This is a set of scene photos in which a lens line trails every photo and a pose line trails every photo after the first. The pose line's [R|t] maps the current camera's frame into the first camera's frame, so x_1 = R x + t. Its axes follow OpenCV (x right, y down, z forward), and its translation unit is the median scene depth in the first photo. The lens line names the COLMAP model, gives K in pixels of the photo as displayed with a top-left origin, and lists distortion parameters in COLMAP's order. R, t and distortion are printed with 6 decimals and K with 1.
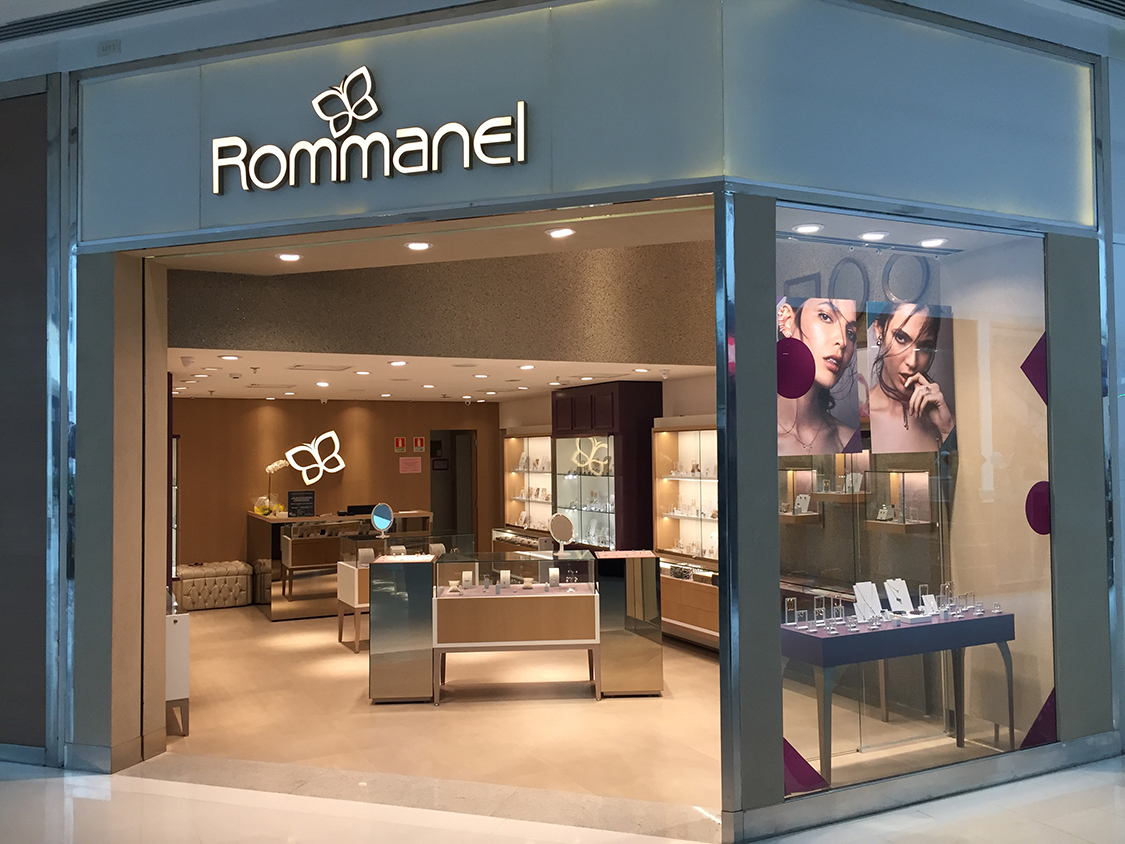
lens RADIAL K [[960.8, 0, 562.5], [0, 960.8, 422.0], [0, 0, 1]] dist [0.071107, -0.083356]
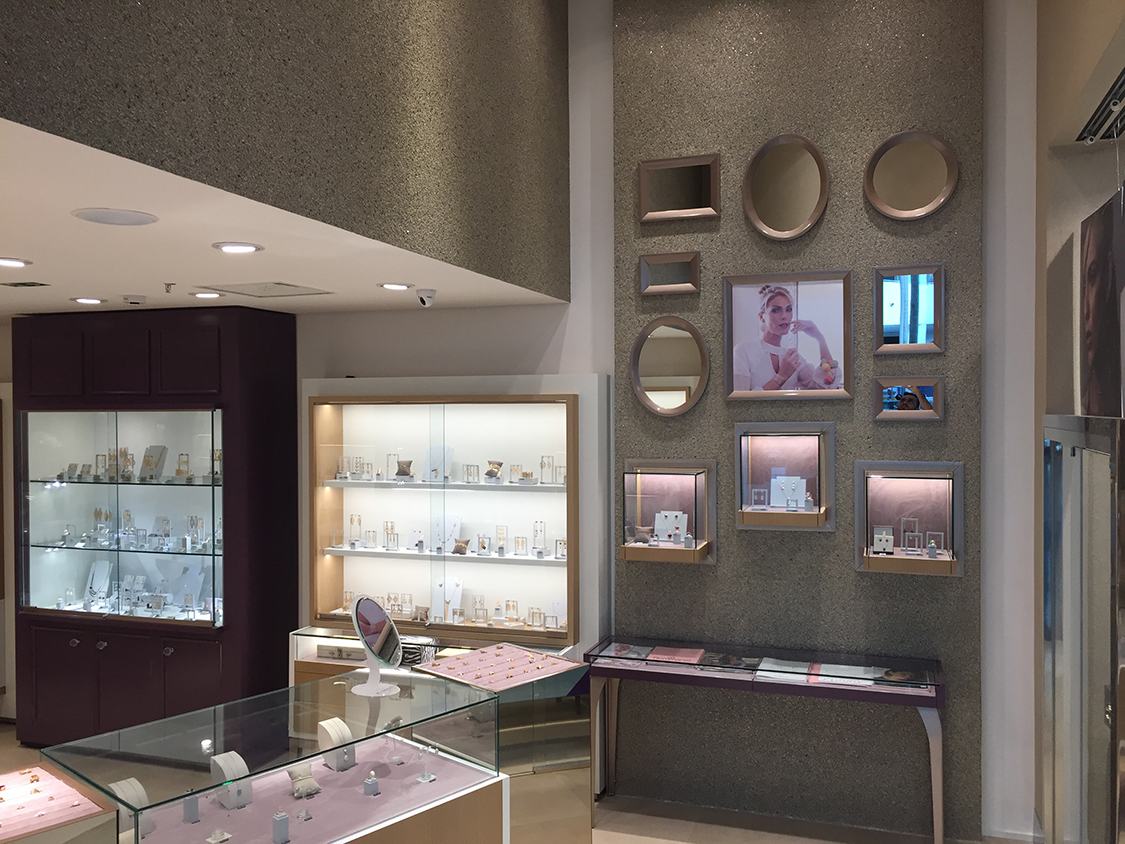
lens RADIAL K [[960.8, 0, 562.5], [0, 960.8, 422.0], [0, 0, 1]] dist [0.071107, -0.083356]
pose [[0.711417, 0.000557, 0.702770, -0.145862], [-0.024697, 0.999402, 0.024208, 0.002877], [-0.702336, -0.034579, 0.711005, 0.379371]]
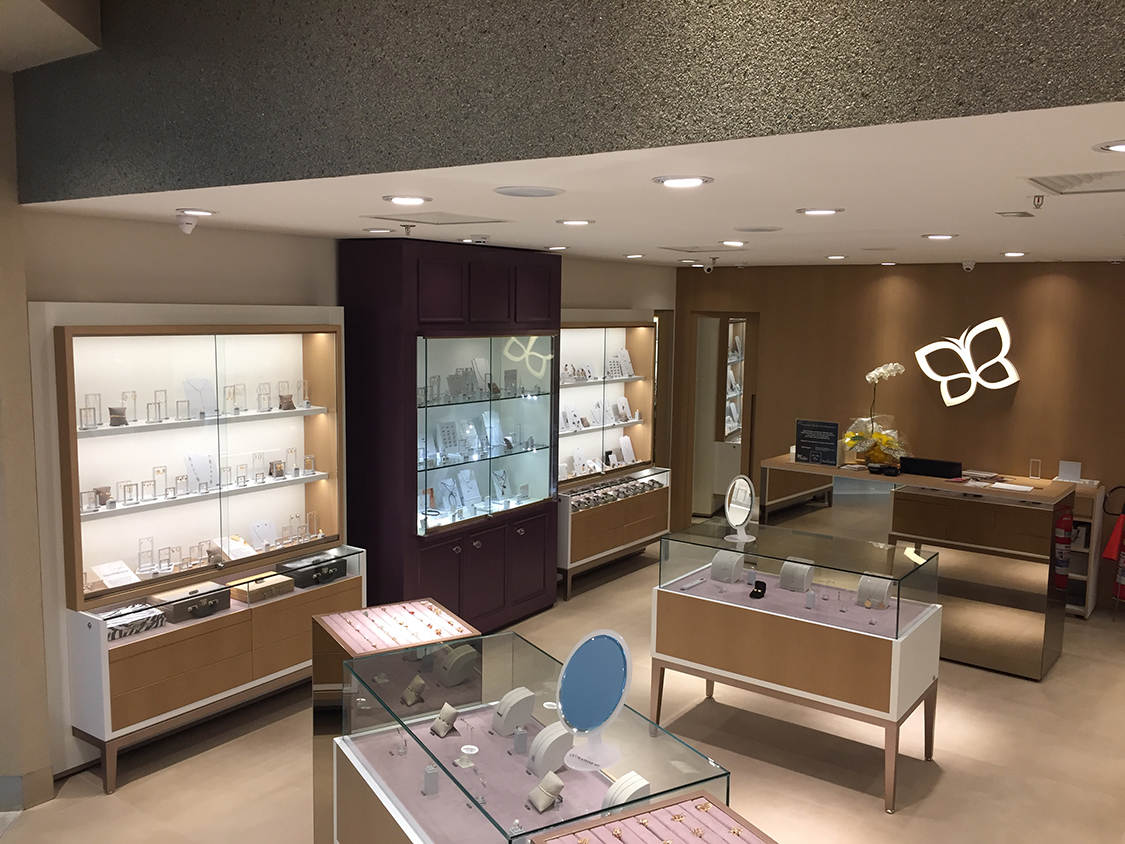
lens RADIAL K [[960.8, 0, 562.5], [0, 960.8, 422.0], [0, 0, 1]] dist [0.071107, -0.083356]
pose [[0.463402, 0.124537, -0.877353, 0.161664], [0.004393, 0.989740, 0.142810, -0.013332], [0.886137, -0.070033, 0.458101, 0.503671]]
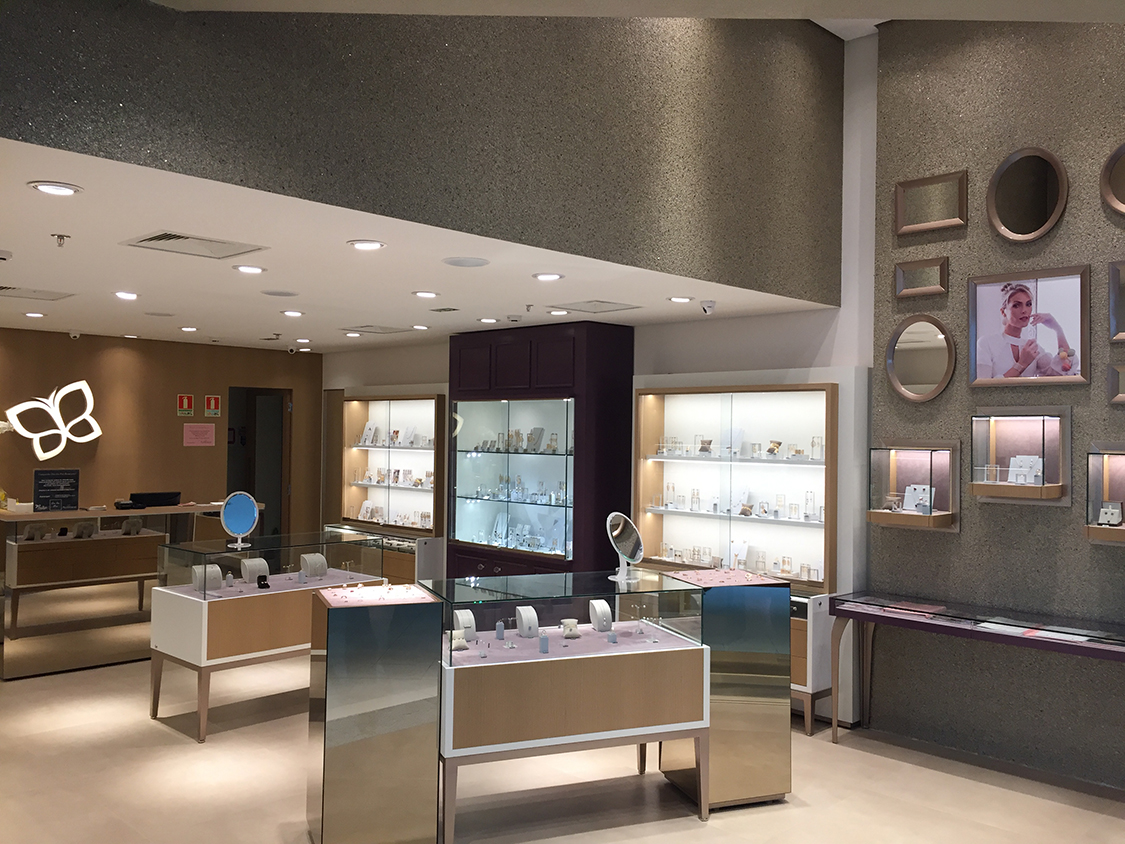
lens RADIAL K [[960.8, 0, 562.5], [0, 960.8, 422.0], [0, 0, 1]] dist [0.071107, -0.083356]
pose [[0.946073, 0.028703, 0.322678, -0.142708], [-0.034720, 0.999314, 0.012905, 0.017948], [-0.322086, -0.023413, 0.946421, 0.255890]]
